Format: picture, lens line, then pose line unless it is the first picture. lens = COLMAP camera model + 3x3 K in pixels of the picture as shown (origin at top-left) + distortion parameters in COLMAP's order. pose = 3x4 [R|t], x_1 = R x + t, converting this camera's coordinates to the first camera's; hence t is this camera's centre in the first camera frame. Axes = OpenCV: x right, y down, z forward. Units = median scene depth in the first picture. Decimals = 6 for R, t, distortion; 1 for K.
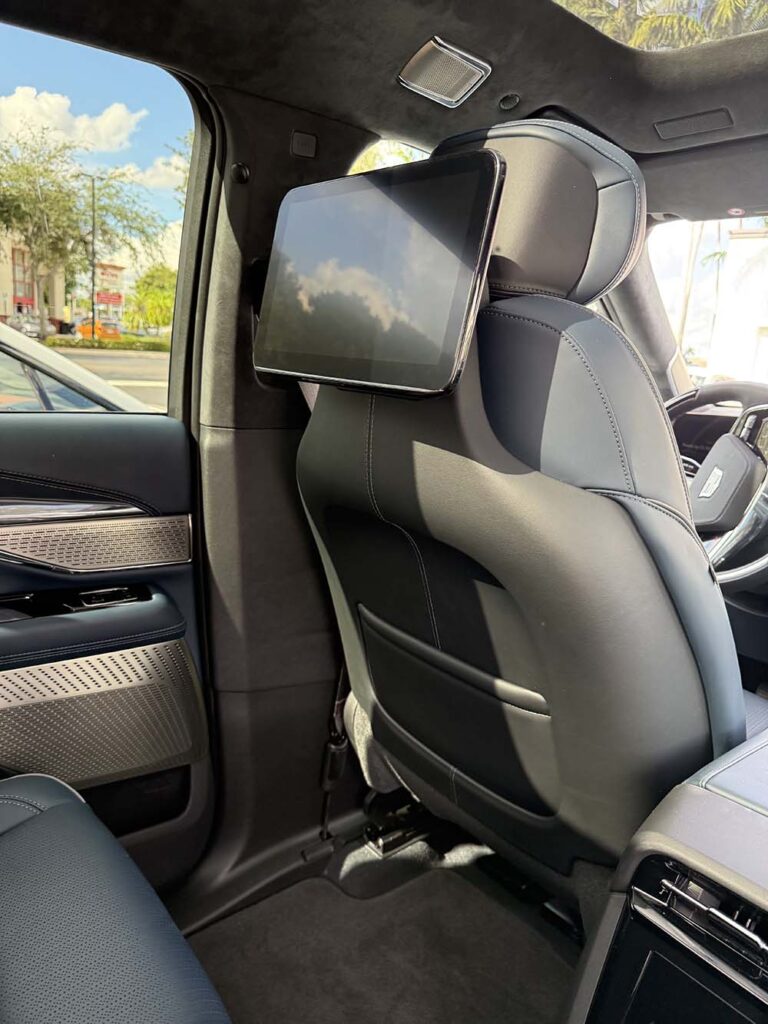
lens RADIAL K [[716.8, 0, 389.0], [0, 716.8, 509.3], [0, 0, 1]] dist [-0.000923, -0.022155]
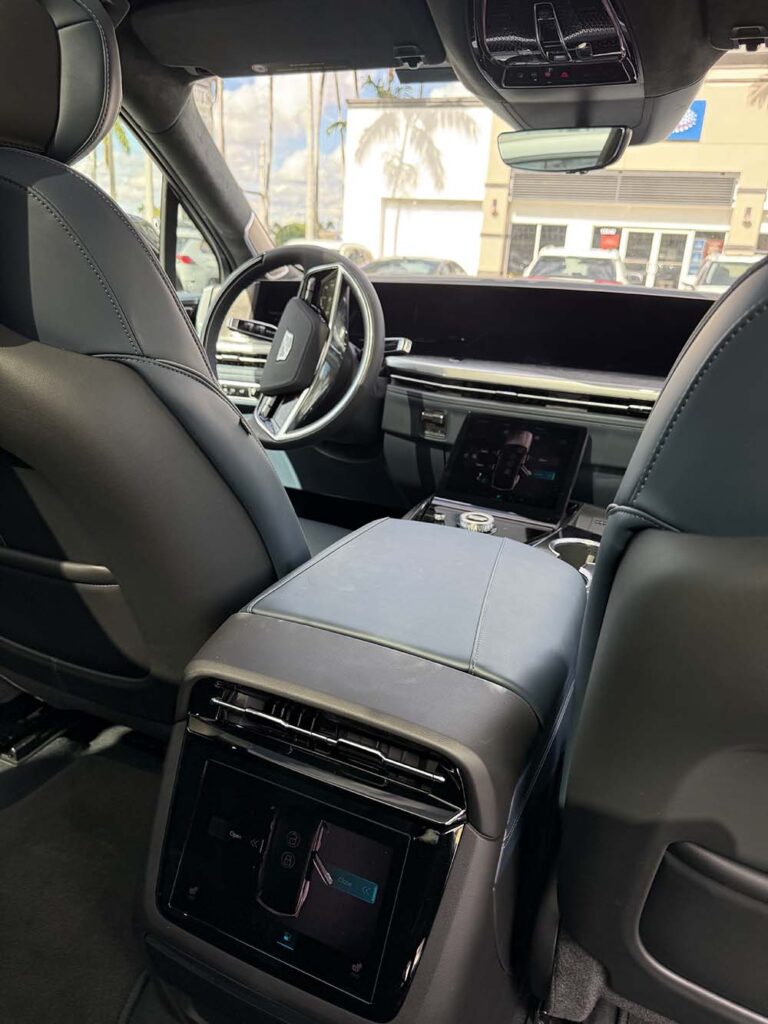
lens RADIAL K [[716.8, 0, 380.4], [0, 716.8, 515.1], [0, 0, 1]] dist [-0.000923, -0.022155]
pose [[0.902315, -0.181291, 0.391102, 0.123819], [0.115857, 0.975874, 0.185059, 0.029776], [-0.415216, -0.121670, 0.901550, -0.051140]]
